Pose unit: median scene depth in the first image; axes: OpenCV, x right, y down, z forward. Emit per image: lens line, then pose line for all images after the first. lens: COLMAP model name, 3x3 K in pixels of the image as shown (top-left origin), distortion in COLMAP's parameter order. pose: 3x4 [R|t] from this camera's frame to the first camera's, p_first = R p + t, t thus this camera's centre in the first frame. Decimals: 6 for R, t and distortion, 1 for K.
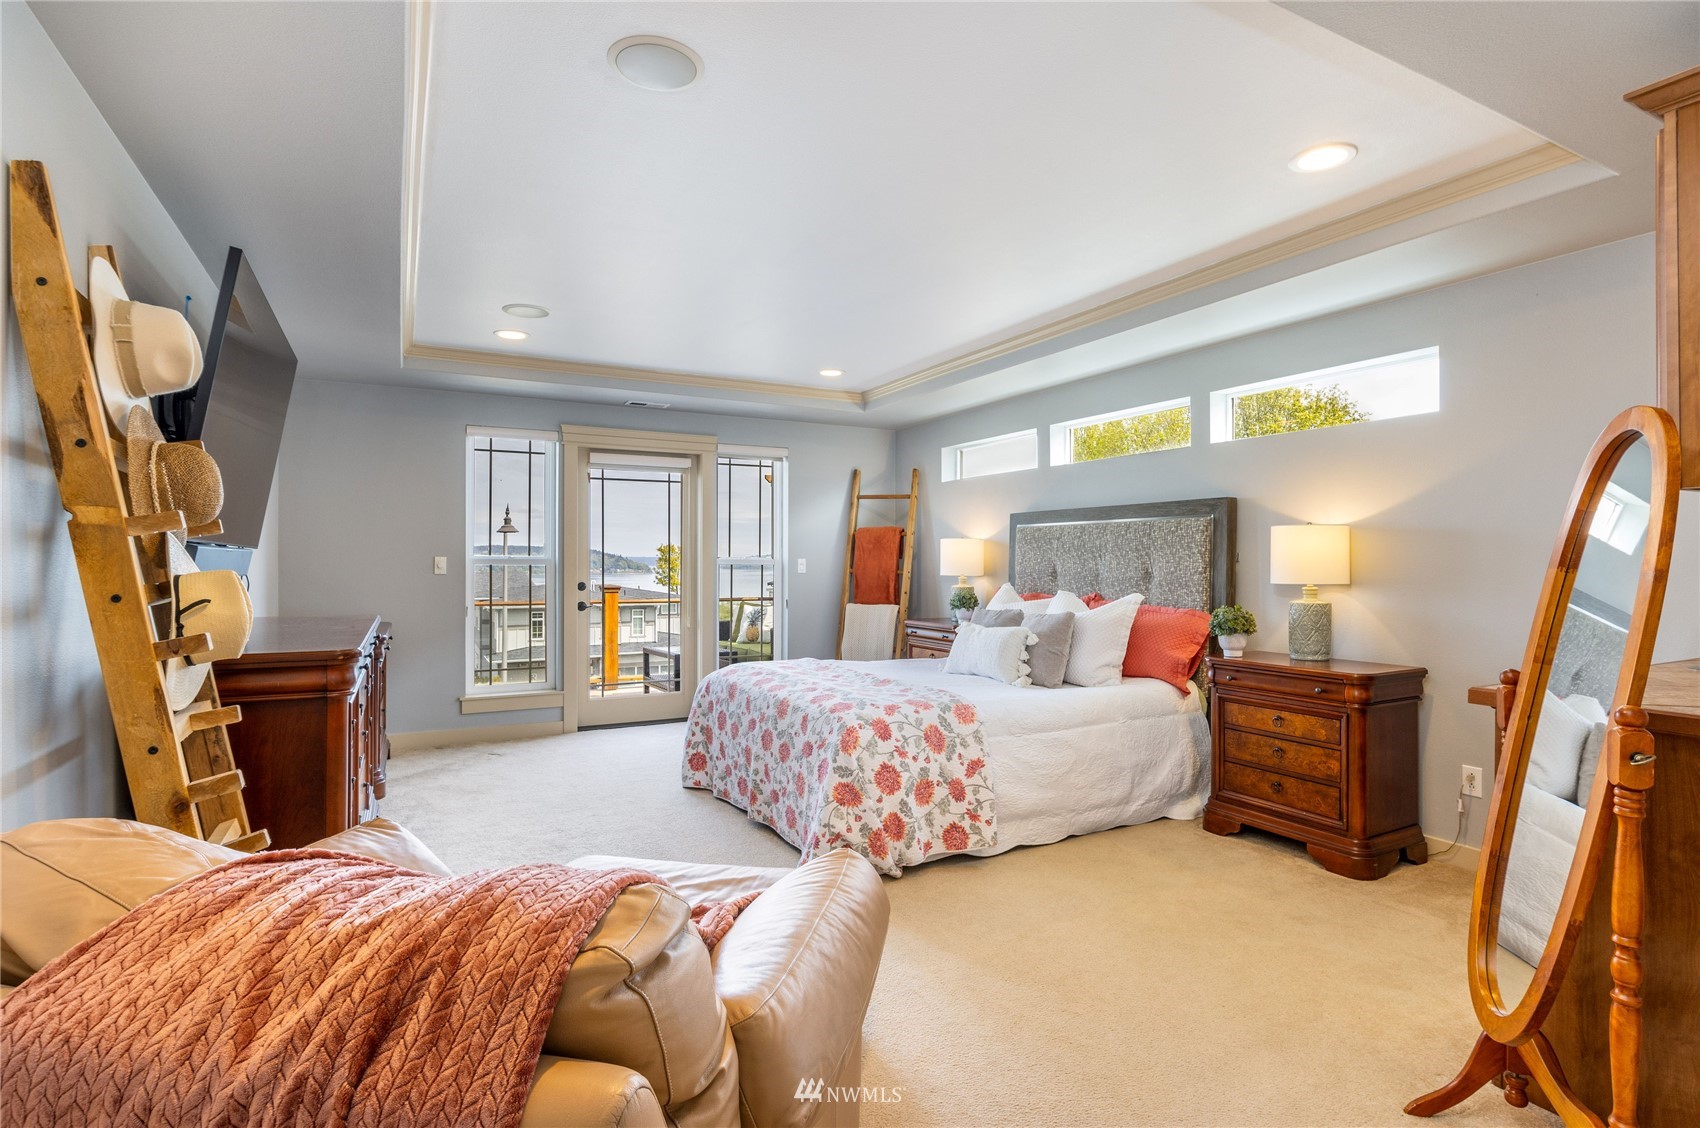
lens RADIAL K [[851.2, 0, 857.0], [0, 851.2, 569.6], [0, 0, 1]] dist [-0.009183, 0.002062]
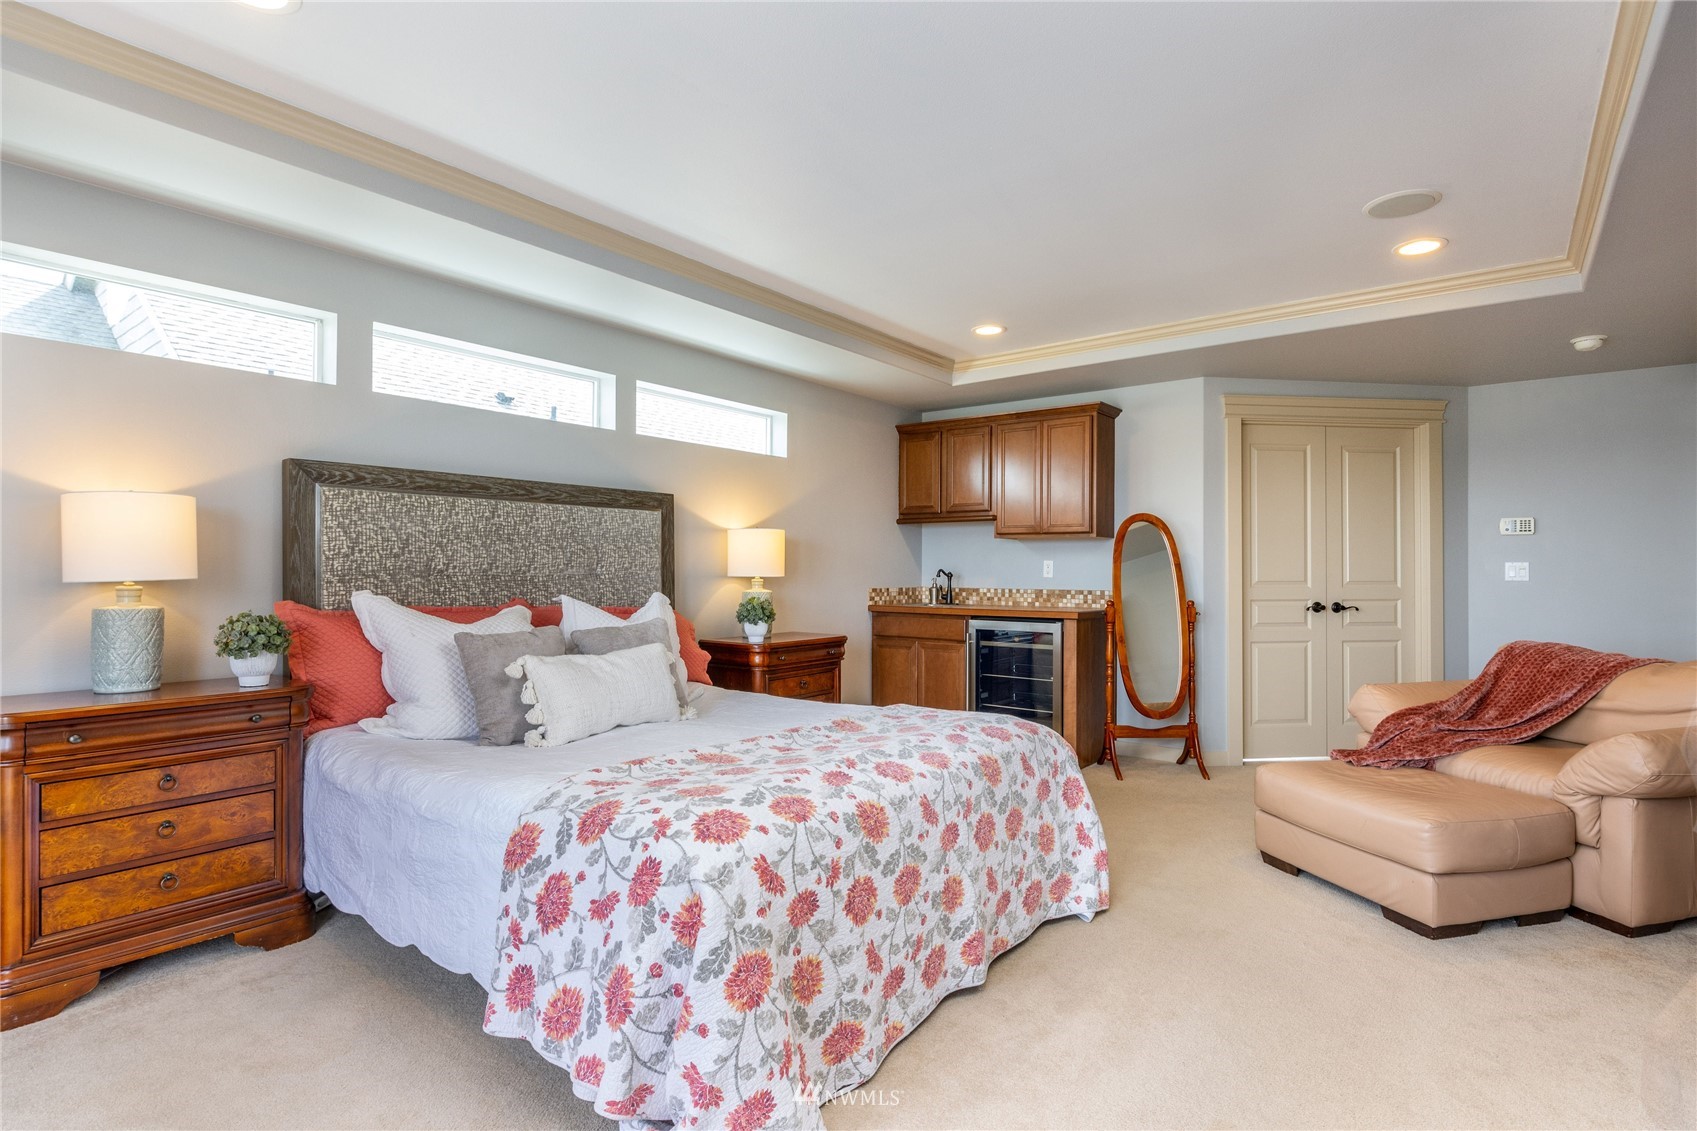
lens RADIAL K [[849.7, 0, 856.1], [0, 849.7, 560.0], [0, 0, 1]] dist [-0.009183, 0.002062]
pose [[-0.379612, 0.008637, 0.925105, -0.528216], [0.007185, 0.999954, -0.006387, 0.000922], [-0.925118, 0.004222, -0.379657, 1.069942]]
